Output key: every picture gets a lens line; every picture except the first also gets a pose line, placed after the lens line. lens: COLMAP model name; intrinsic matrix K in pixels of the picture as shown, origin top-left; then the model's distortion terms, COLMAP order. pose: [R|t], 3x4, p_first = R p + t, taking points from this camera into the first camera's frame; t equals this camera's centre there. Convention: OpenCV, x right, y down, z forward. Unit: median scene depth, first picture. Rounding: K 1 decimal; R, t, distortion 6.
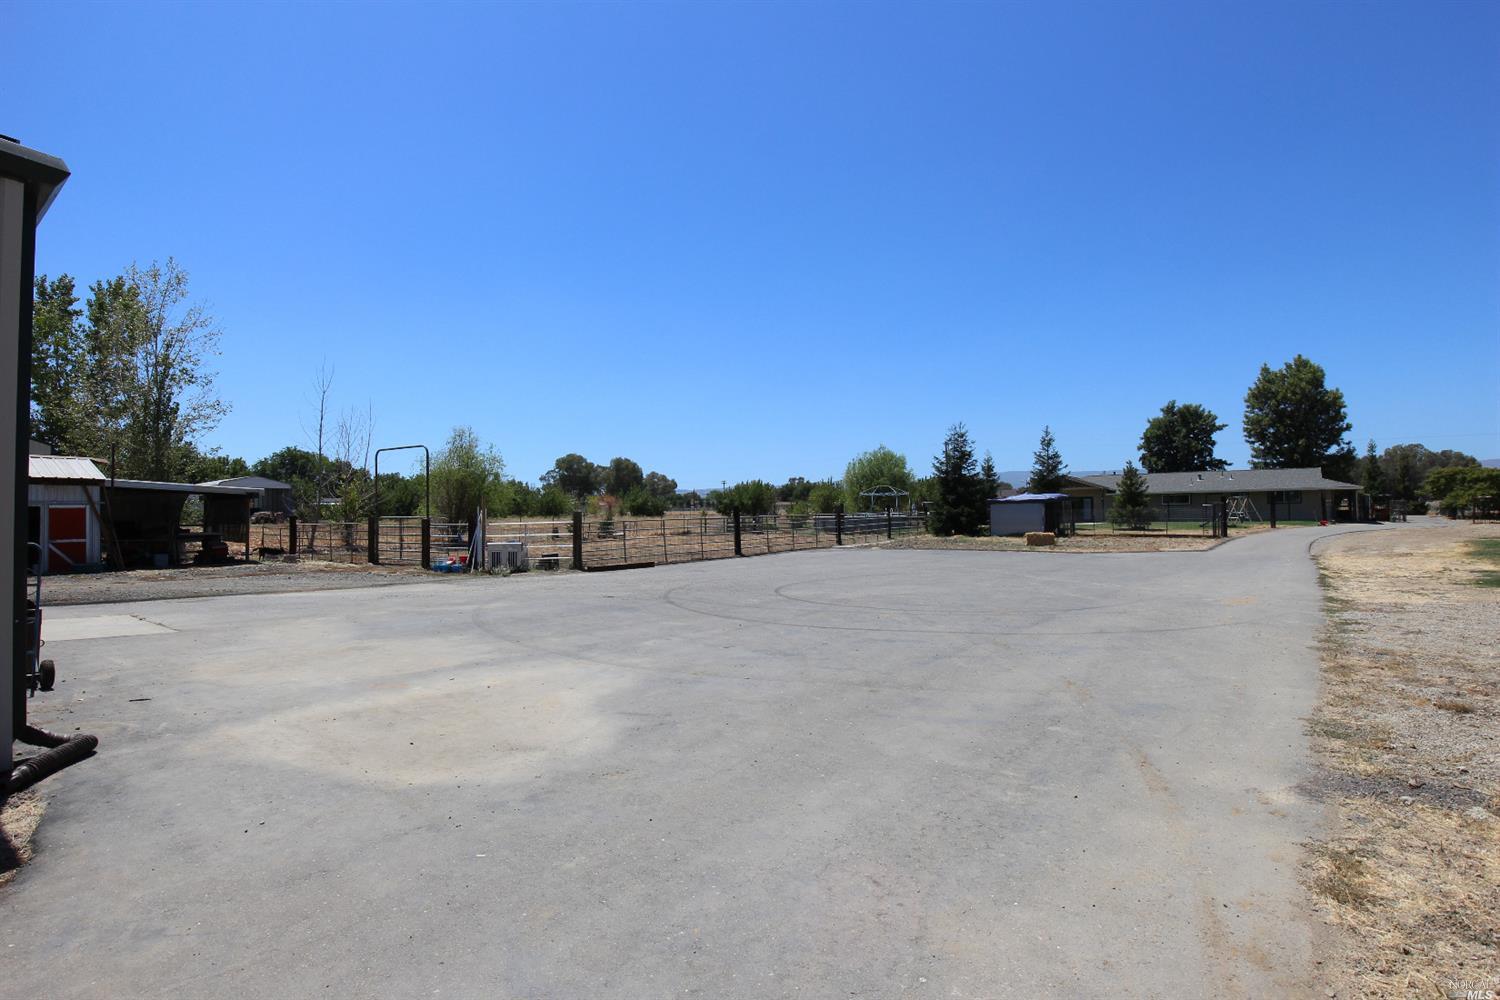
lens RADIAL K [[754.7, 0, 750.0], [0, 754.7, 500.0], [0, 0, 1]] dist [-0.002204, -0.000108]
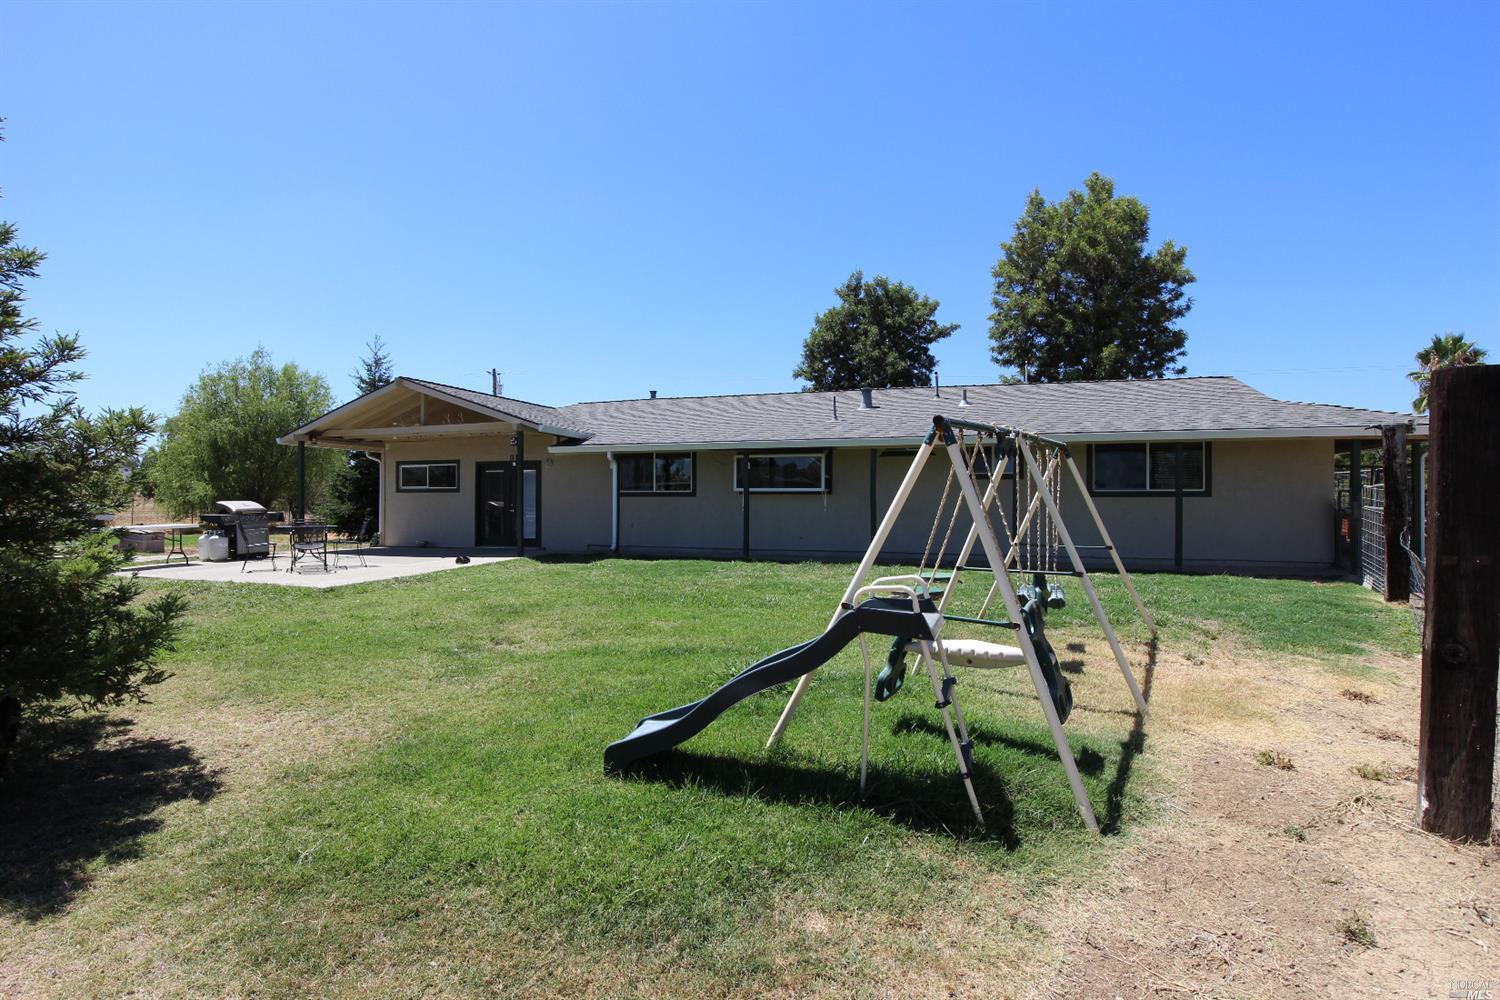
lens RADIAL K [[743.1, 0, 750.0], [0, 743.1, 500.0], [0, 0, 1]] dist [-0.038076, 0.007535]
pose [[0.961669, 0.019878, 0.273490, 0.390990], [-0.024343, 0.999620, 0.012940, 0.005846], [-0.273129, -0.019101, 0.961788, 0.601348]]
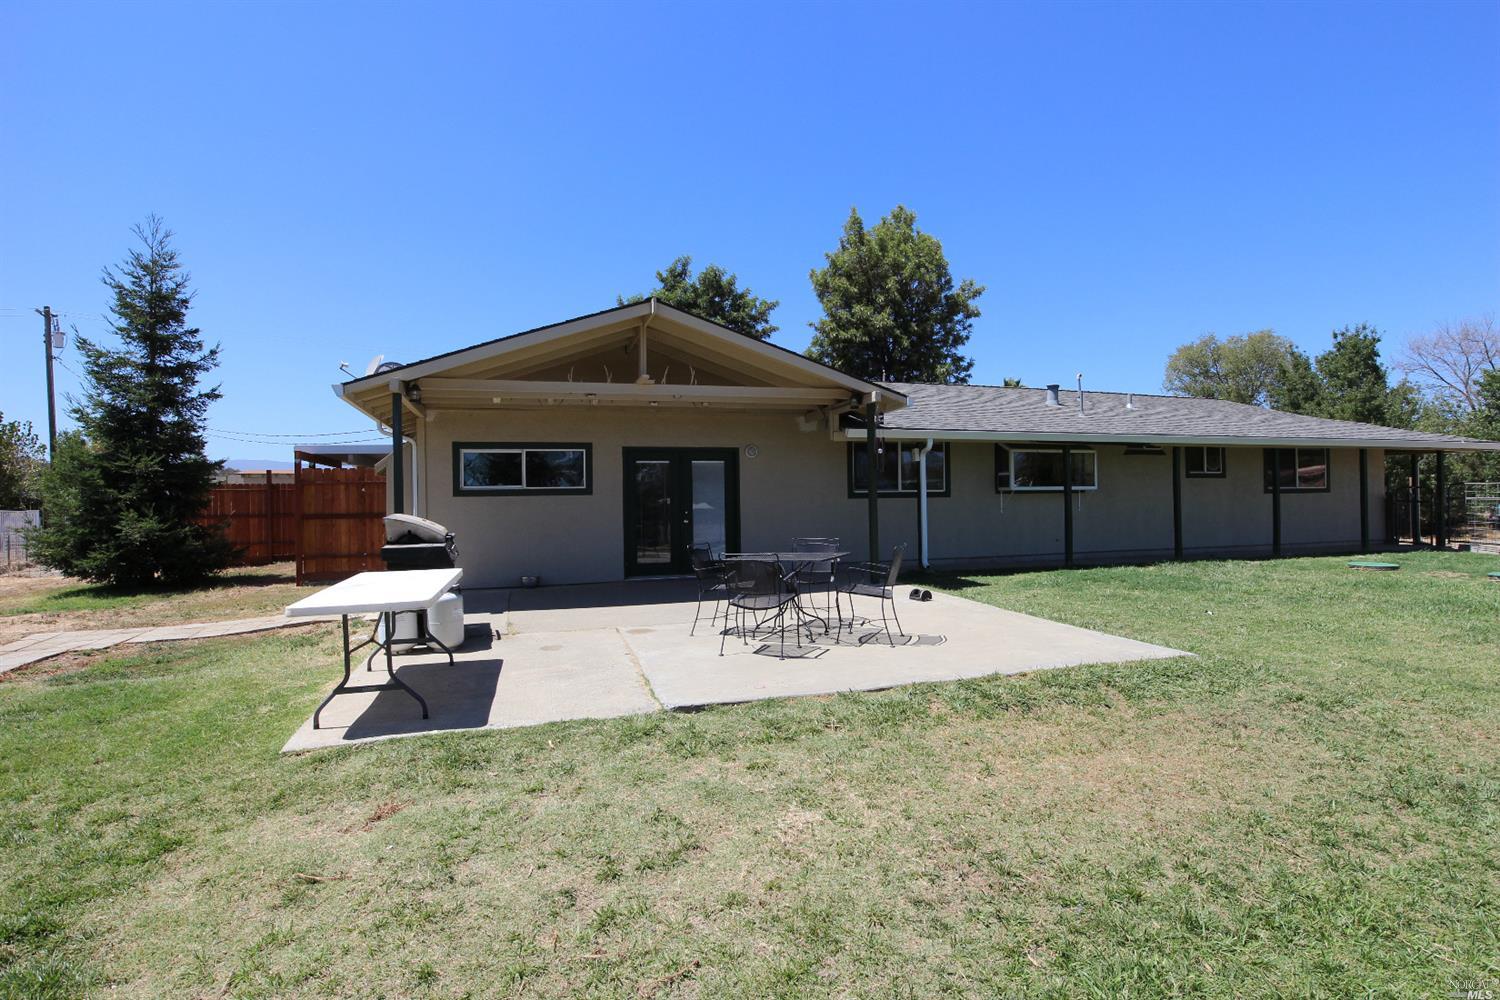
lens RADIAL K [[743.1, 0, 750.0], [0, 743.1, 500.0], [0, 0, 1]] dist [-0.038076, 0.007535]
pose [[0.608548, 0.012393, 0.793420, 0.257225], [-0.013039, 0.999899, -0.005617, 0.010584], [-0.793410, -0.006927, 0.608648, 0.745743]]
